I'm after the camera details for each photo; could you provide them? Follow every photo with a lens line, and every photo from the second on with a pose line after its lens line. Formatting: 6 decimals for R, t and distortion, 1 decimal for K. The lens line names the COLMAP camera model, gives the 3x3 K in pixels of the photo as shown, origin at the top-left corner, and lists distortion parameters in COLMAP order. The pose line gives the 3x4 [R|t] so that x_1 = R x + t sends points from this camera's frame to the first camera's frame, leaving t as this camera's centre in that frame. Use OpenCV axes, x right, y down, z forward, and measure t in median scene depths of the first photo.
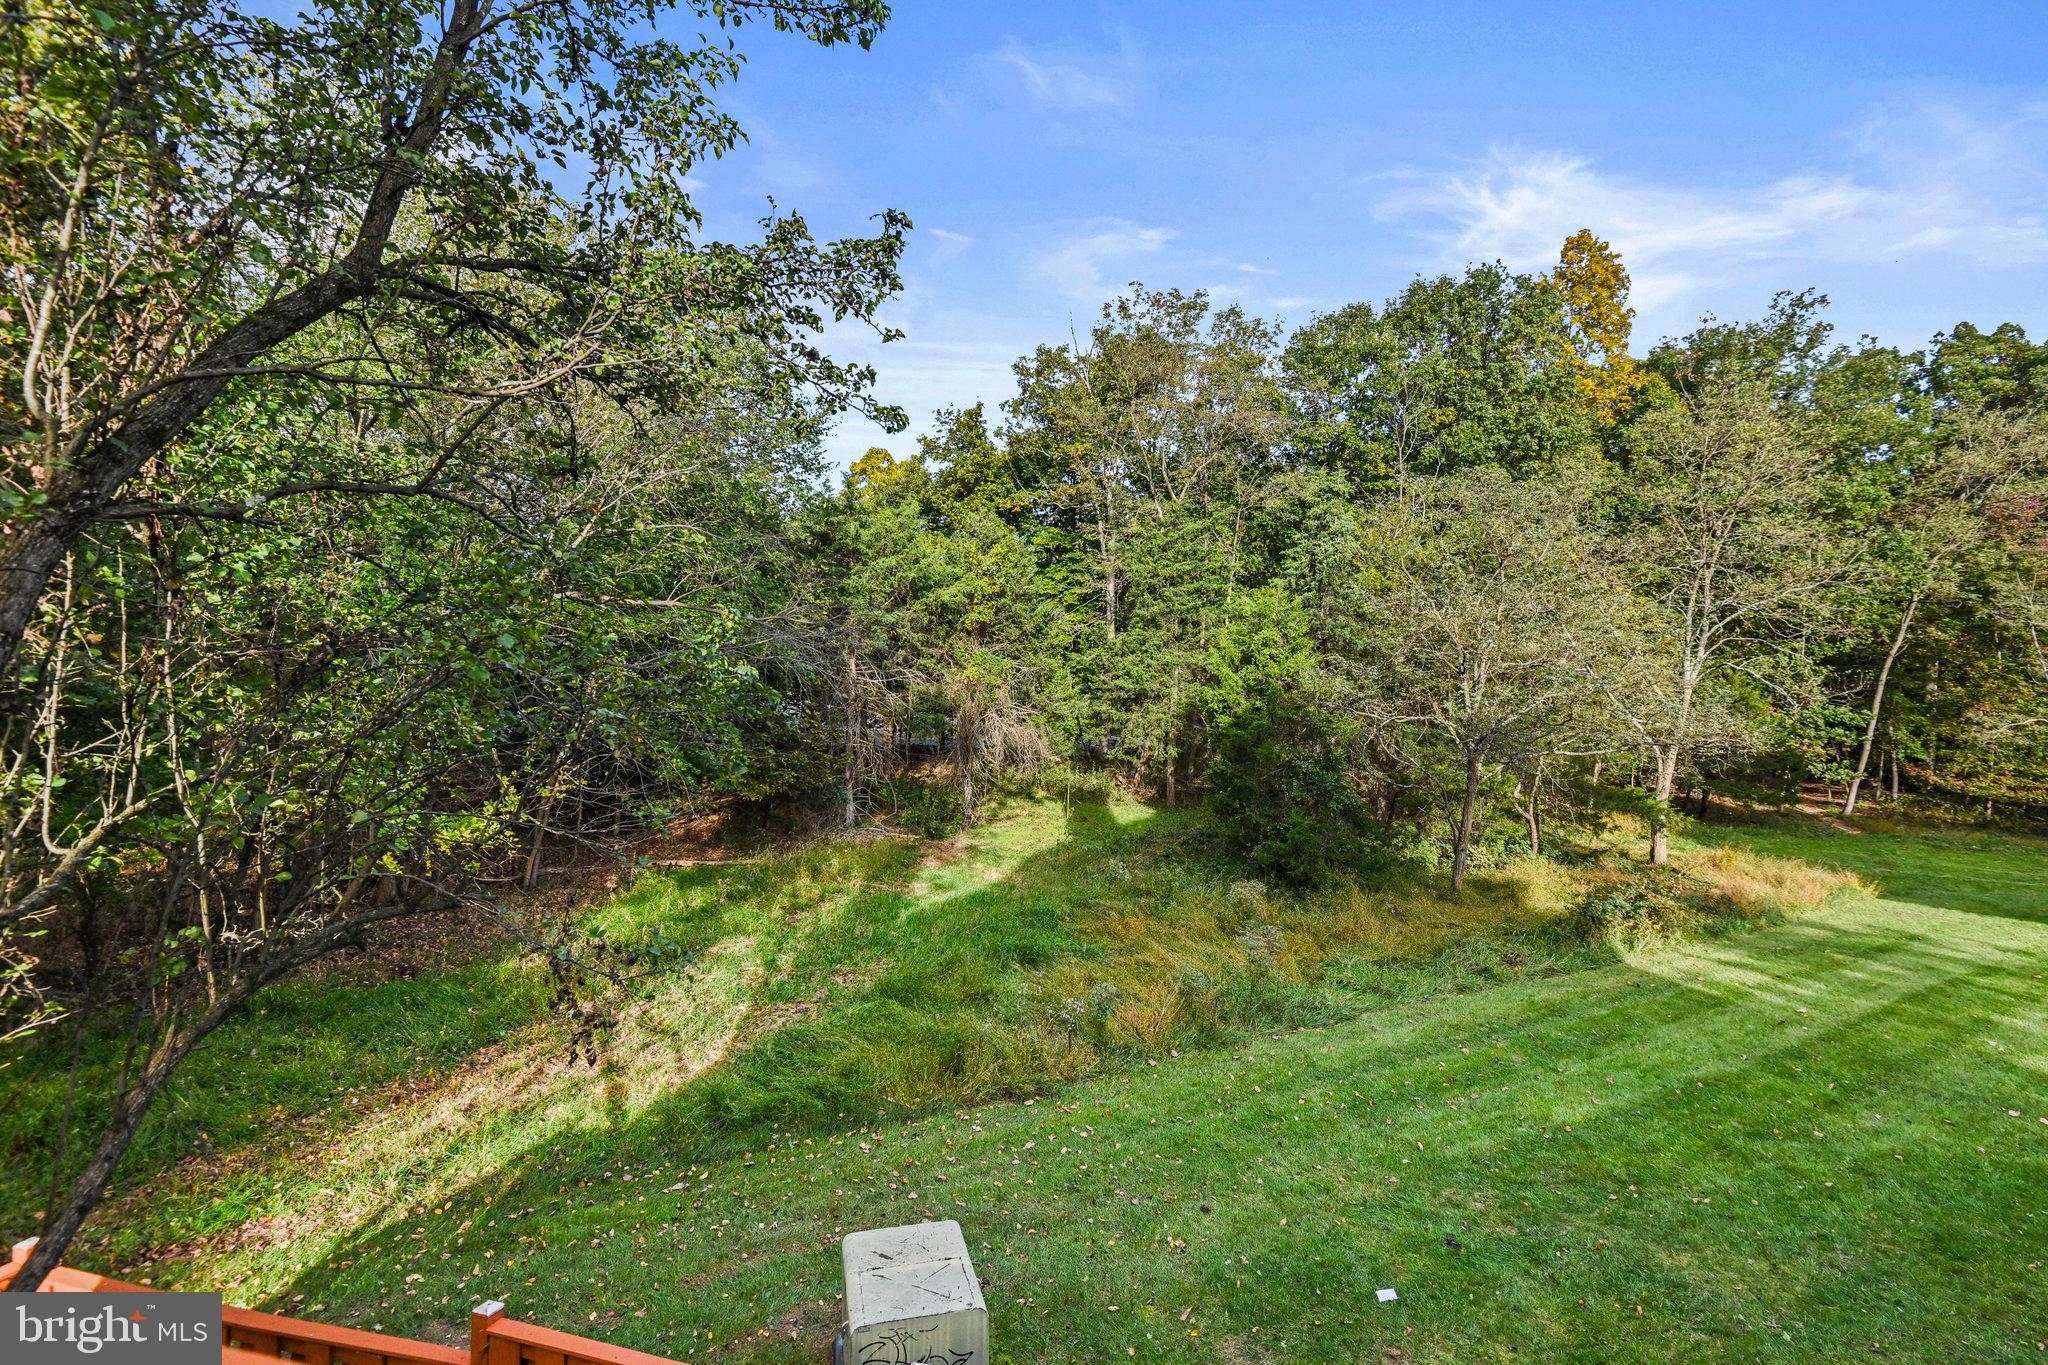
lens RADIAL K [[953.7, 0, 1026.6], [0, 953.7, 665.0], [0, 0, 1]] dist [-0.021324, -0.001401]
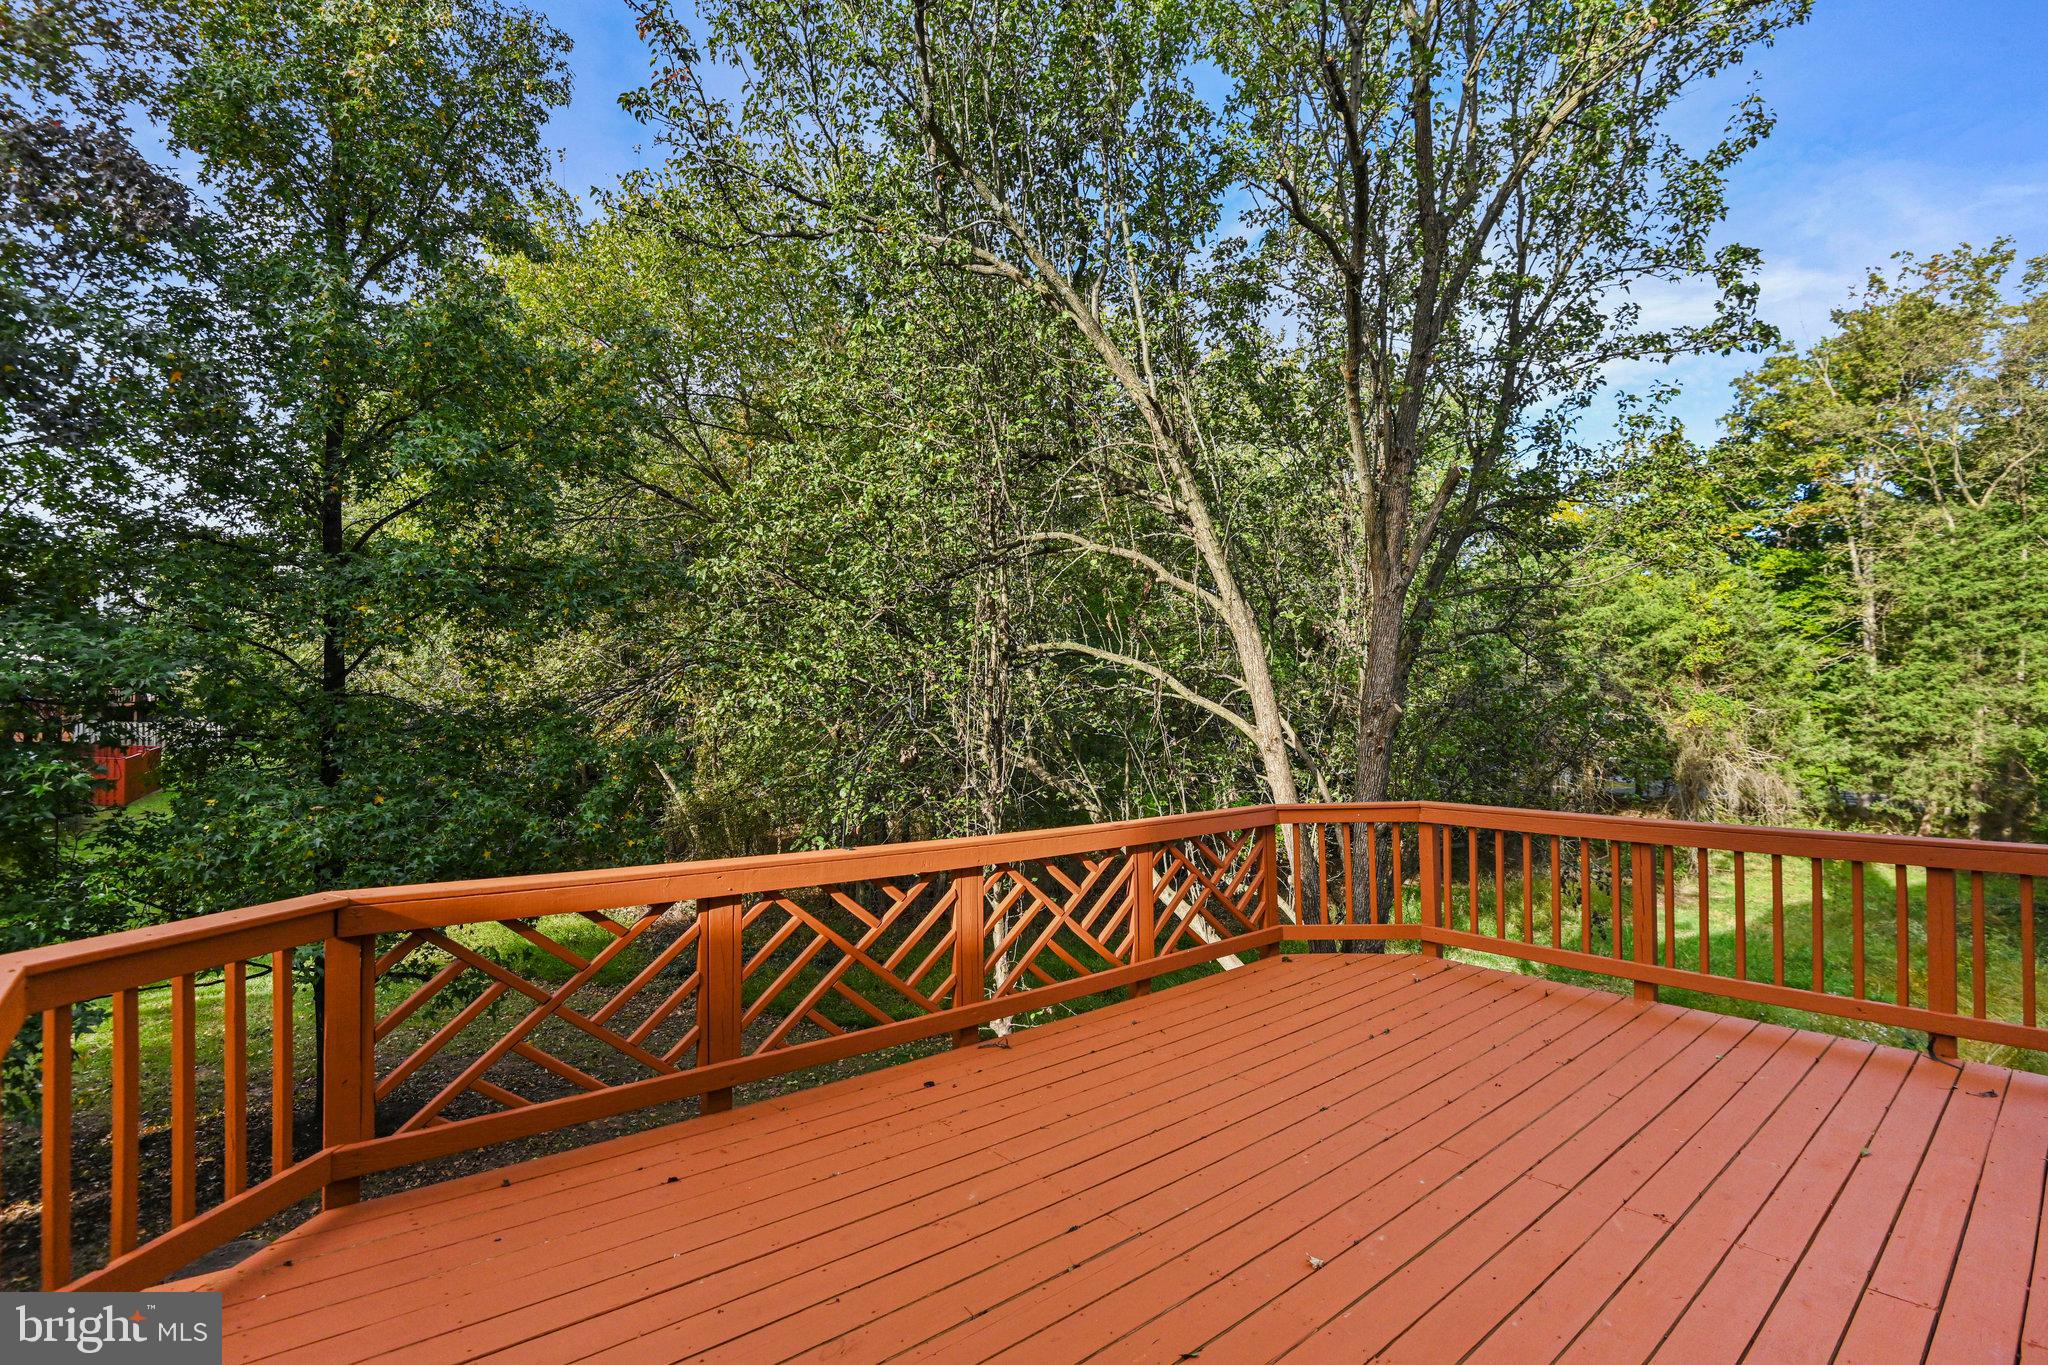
lens RADIAL K [[953.7, 0, 1017.1], [0, 953.7, 712.0], [0, 0, 1]] dist [-0.021324, -0.001401]
pose [[0.805680, -0.017830, -0.592082, -0.040167], [0.018118, 0.999821, -0.005455, -0.002859], [0.592074, -0.006333, 0.805859, -0.155569]]
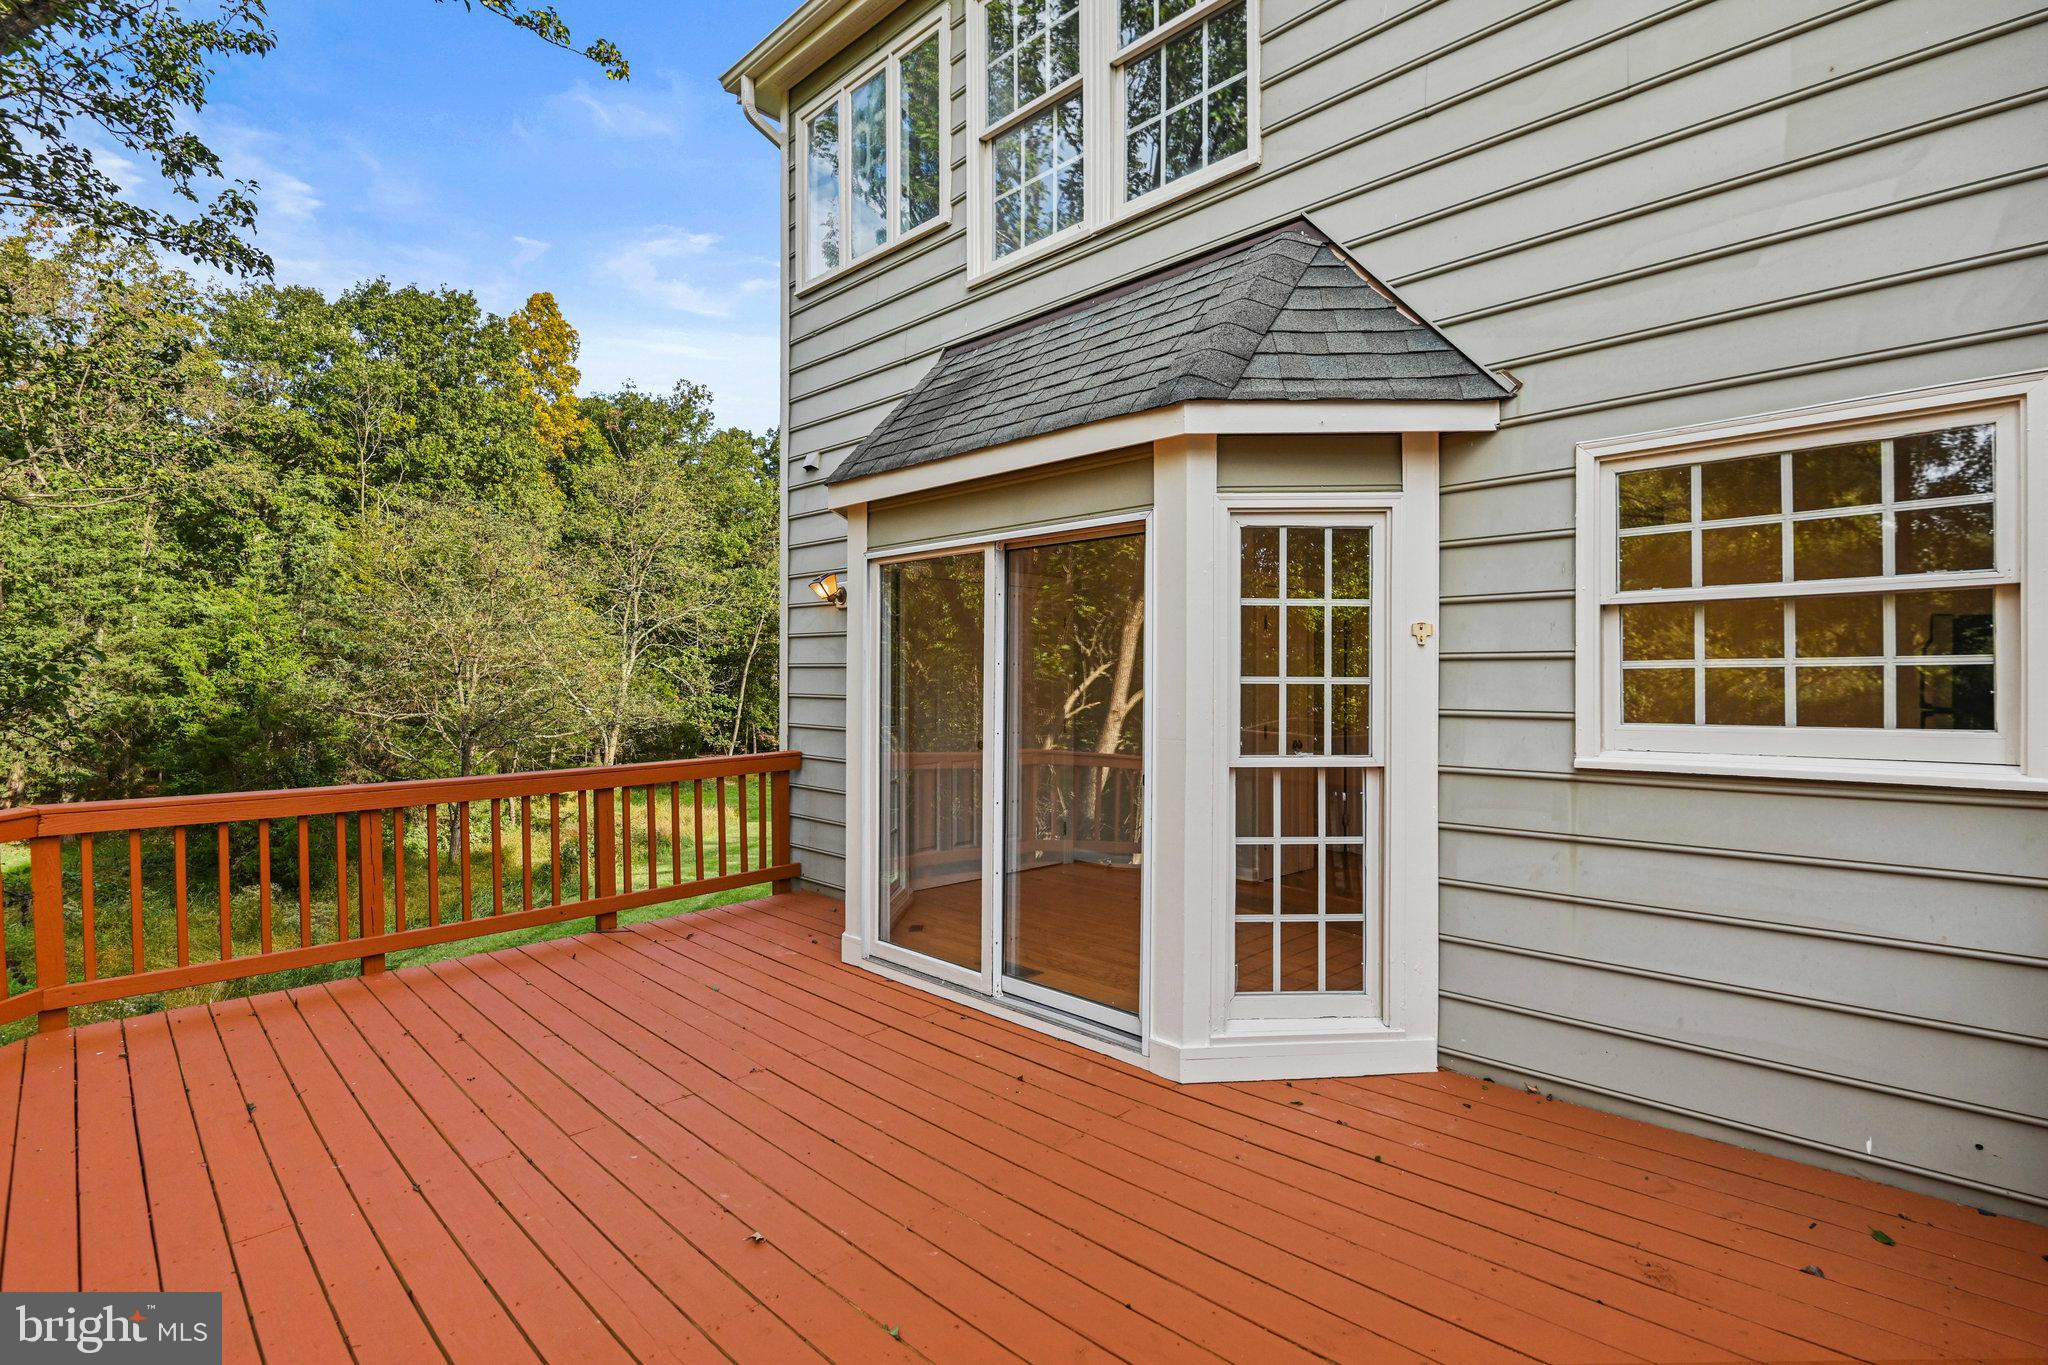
lens RADIAL K [[953.7, 0, 1035.5], [0, 953.7, 685.3], [0, 0, 1]] dist [-0.021324, -0.001401]
pose [[0.510969, -0.027392, 0.859163, -0.117563], [0.007474, 0.999596, 0.027424, -0.002806], [-0.859567, -0.007592, 0.510967, -0.135186]]
